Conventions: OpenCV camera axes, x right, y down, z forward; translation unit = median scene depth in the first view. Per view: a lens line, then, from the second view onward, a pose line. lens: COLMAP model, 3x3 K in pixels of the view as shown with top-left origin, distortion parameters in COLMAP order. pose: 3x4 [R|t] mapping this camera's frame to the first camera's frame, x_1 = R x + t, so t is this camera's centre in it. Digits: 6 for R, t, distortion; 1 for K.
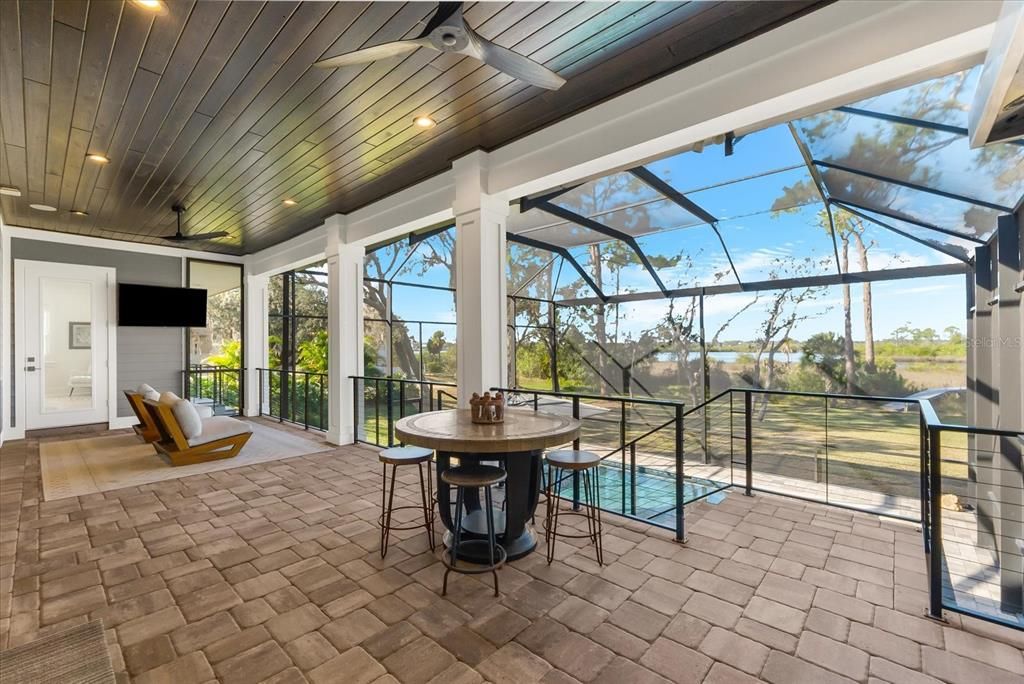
lens RADIAL K [[438.3, 0, 508.3], [0, 438.3, 343.1], [0, 0, 1]] dist [0.001285, 0.000068]
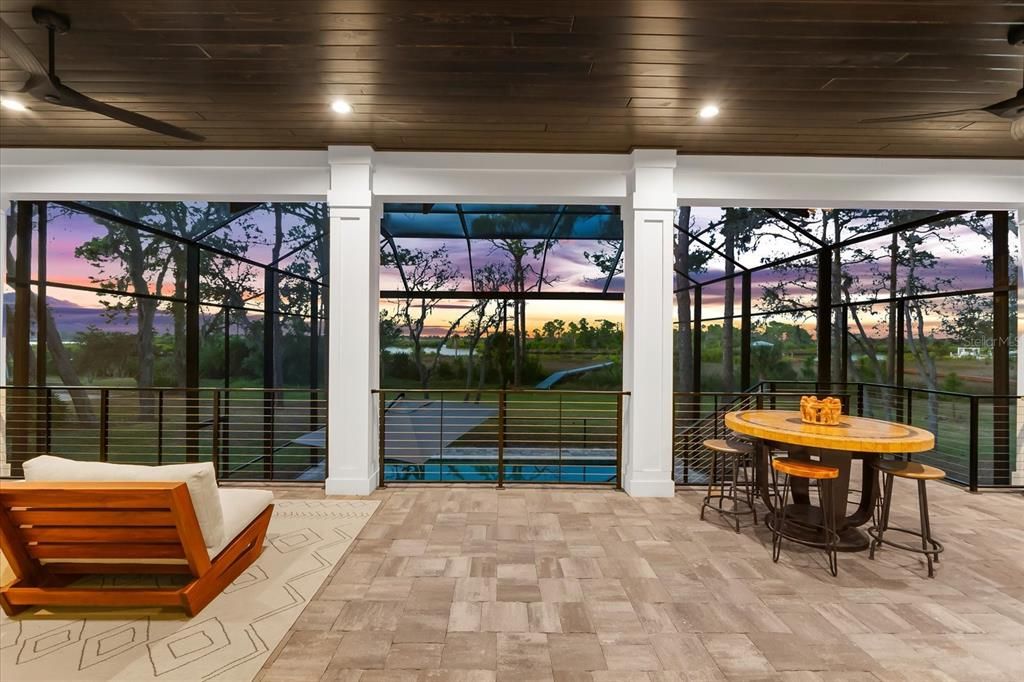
lens RADIAL K [[432.7, 0, 506.9], [0, 432.7, 339.2], [0, 0, 1]] dist [-0.001579, -0.000201]
pose [[0.730542, 0.013653, 0.682731, -0.829267], [-0.017480, 0.999846, -0.001290, -0.007125], [-0.682644, -0.010992, 0.730669, 0.461856]]
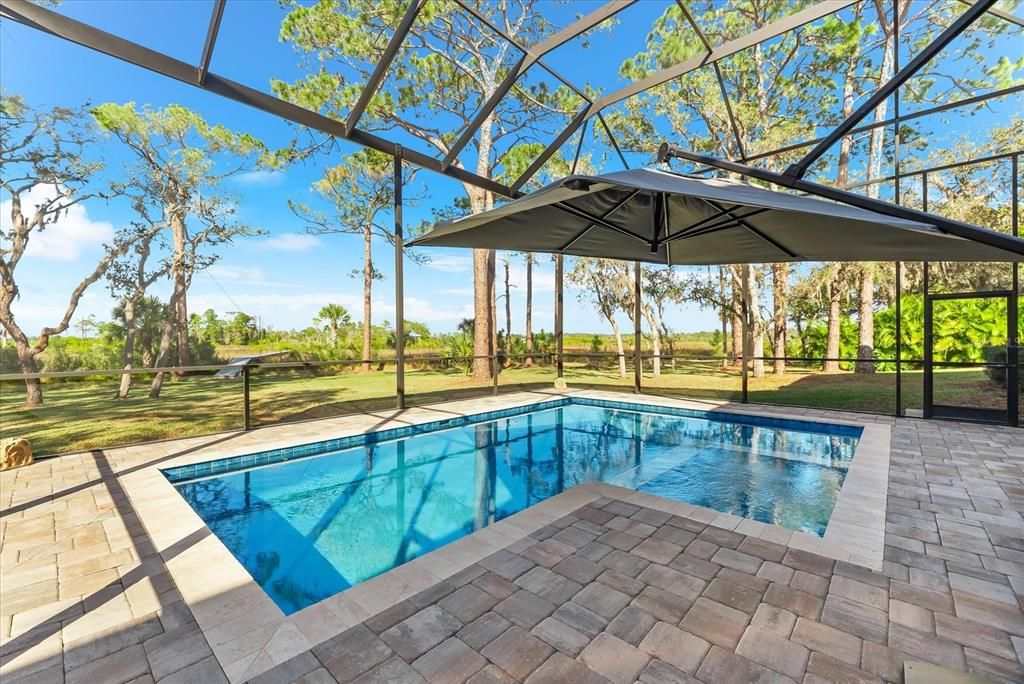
lens RADIAL K [[423.5, 0, 504.2], [0, 423.5, 344.2], [0, 0, 1]] dist [-0.001235, -0.000395]
pose [[0.006548, -0.000332, 0.999979, -0.519174], [-0.002539, 0.999997, 0.000349, 0.448376], [-0.999975, -0.002541, 0.006547, 2.157032]]
